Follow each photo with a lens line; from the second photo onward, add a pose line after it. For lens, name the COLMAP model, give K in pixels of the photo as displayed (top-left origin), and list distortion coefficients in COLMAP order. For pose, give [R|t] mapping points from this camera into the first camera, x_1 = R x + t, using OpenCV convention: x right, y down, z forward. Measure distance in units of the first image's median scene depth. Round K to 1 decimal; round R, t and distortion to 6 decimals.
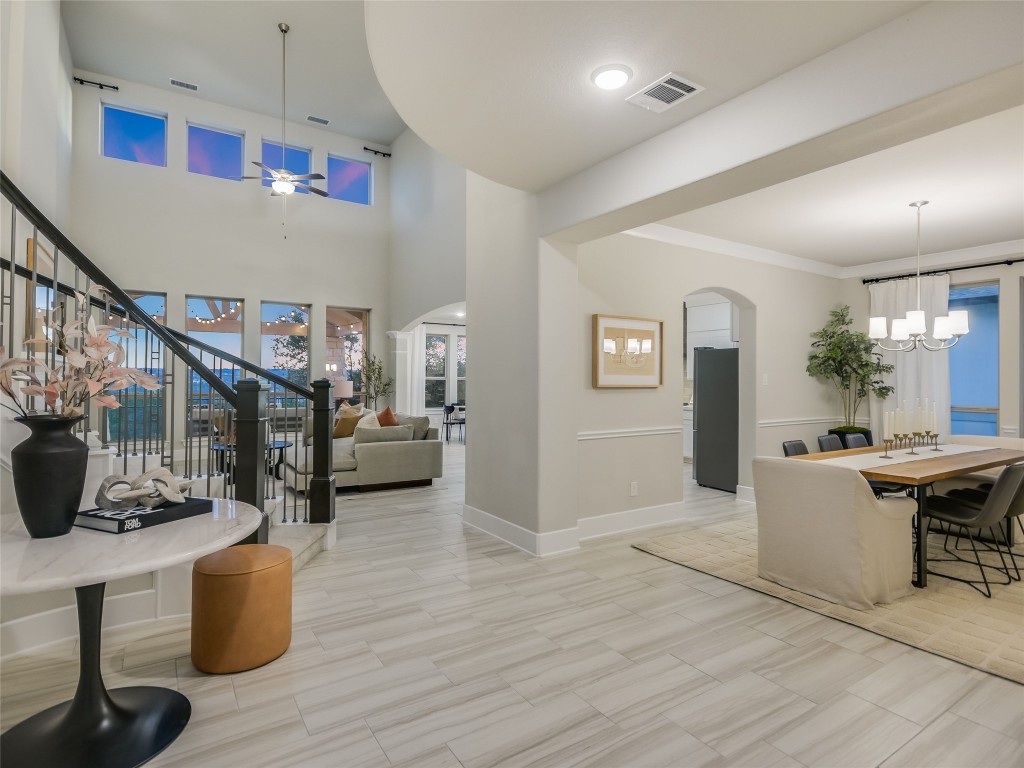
lens RADIAL K [[534.2, 0, 515.9], [0, 534.2, 382.3], [0, 0, 1]] dist [0.003129, -0.001516]
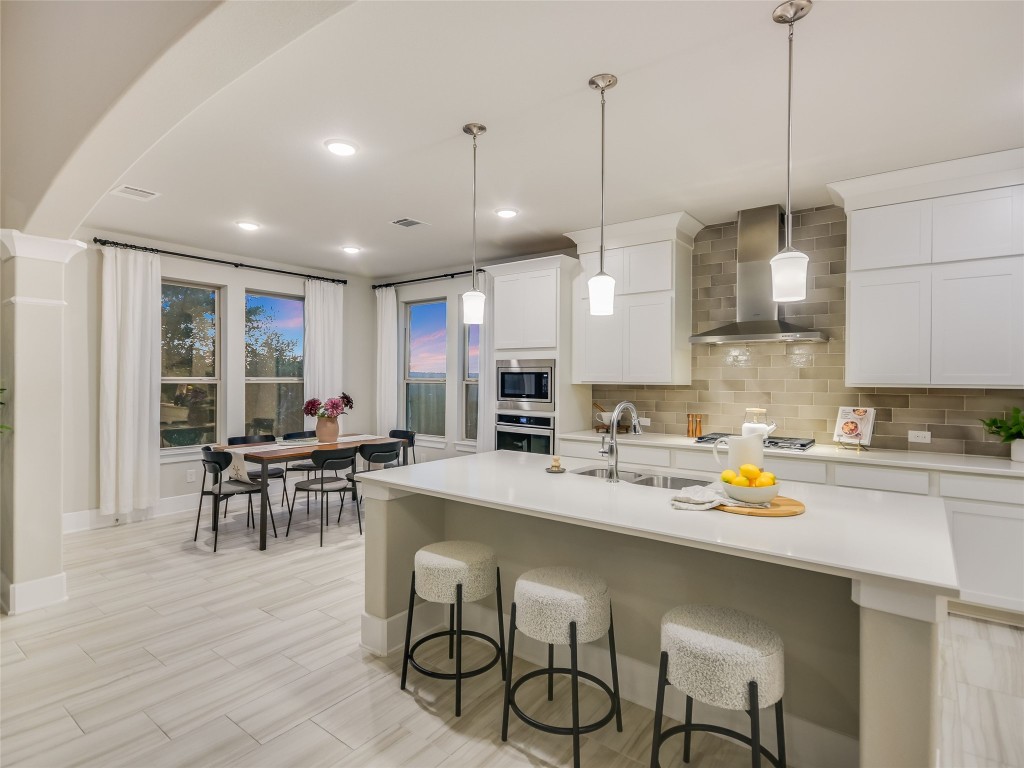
lens RADIAL K [[534.2, 0, 504.3], [0, 534.2, 385.1], [0, 0, 1]] dist [0.003129, -0.001516]
pose [[0.941771, 0.000048, 0.336255, -0.096804], [-0.004113, 0.999927, 0.011377, -0.018259], [-0.336230, -0.012098, 0.941702, 0.918809]]
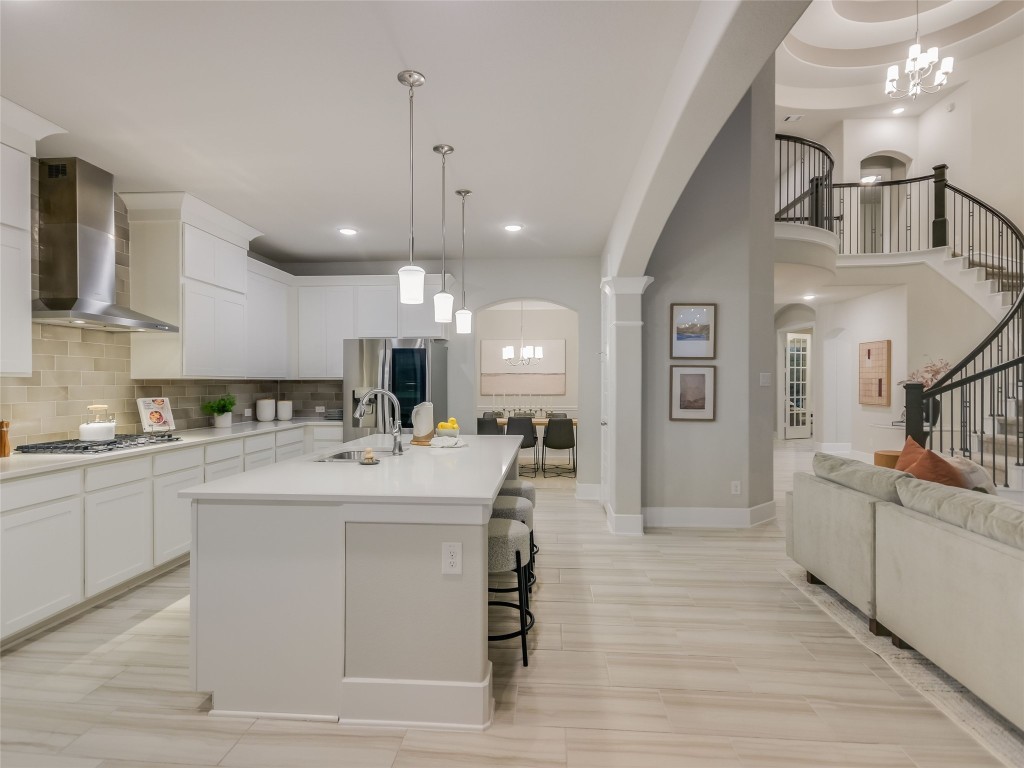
lens RADIAL K [[534.2, 0, 509.5], [0, 534.2, 383.8], [0, 0, 1]] dist [0.003129, -0.001516]
pose [[-0.785951, -0.004875, 0.618270, -0.493649], [-0.007263, 0.999973, -0.001348, 0.006977], [-0.618247, -0.005550, -0.785965, 2.506433]]
